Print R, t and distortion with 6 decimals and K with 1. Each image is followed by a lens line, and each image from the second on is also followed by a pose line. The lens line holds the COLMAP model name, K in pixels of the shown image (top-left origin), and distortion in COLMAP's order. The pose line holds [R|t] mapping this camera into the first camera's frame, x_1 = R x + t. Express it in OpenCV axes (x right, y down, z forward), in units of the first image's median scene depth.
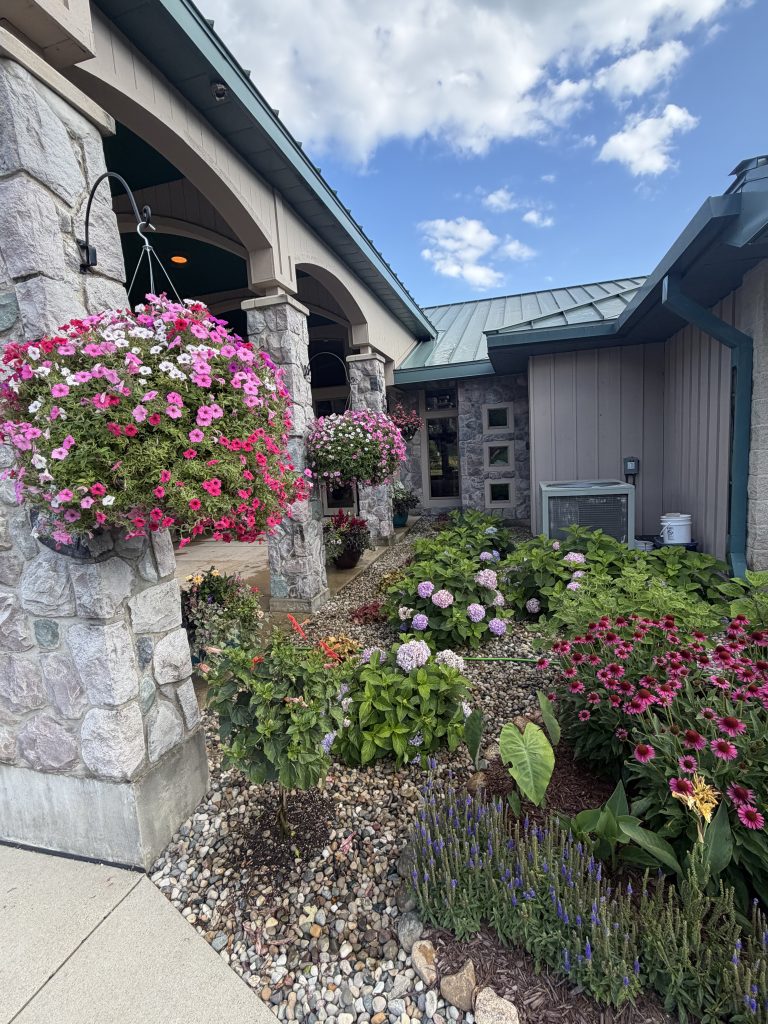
lens RADIAL K [[474.4, 0, 384.0], [0, 474.4, 512.0], [0, 0, 1]] dist [-0.003212, 0.000269]
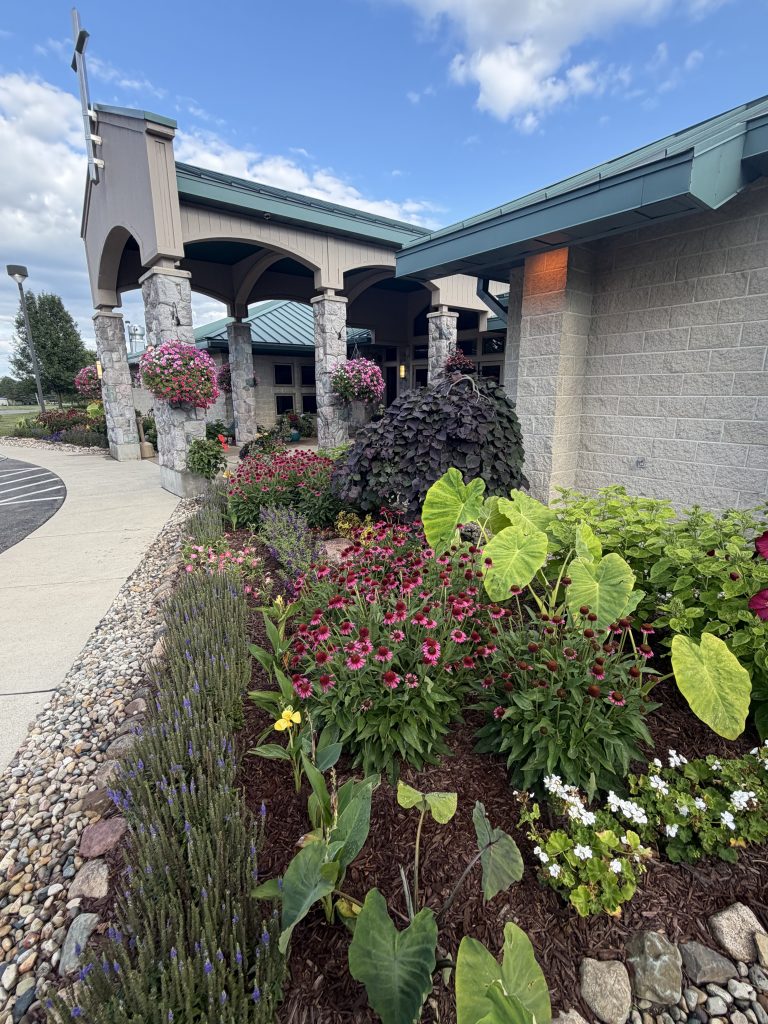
lens RADIAL K [[474.4, 0, 384.0], [0, 474.4, 512.0], [0, 0, 1]] dist [-0.003212, 0.000269]
pose [[0.806592, 0.202600, -0.555304, 1.172825], [-0.117019, 0.975565, 0.185958, 0.002930], [0.579410, -0.085011, 0.810590, -0.447620]]
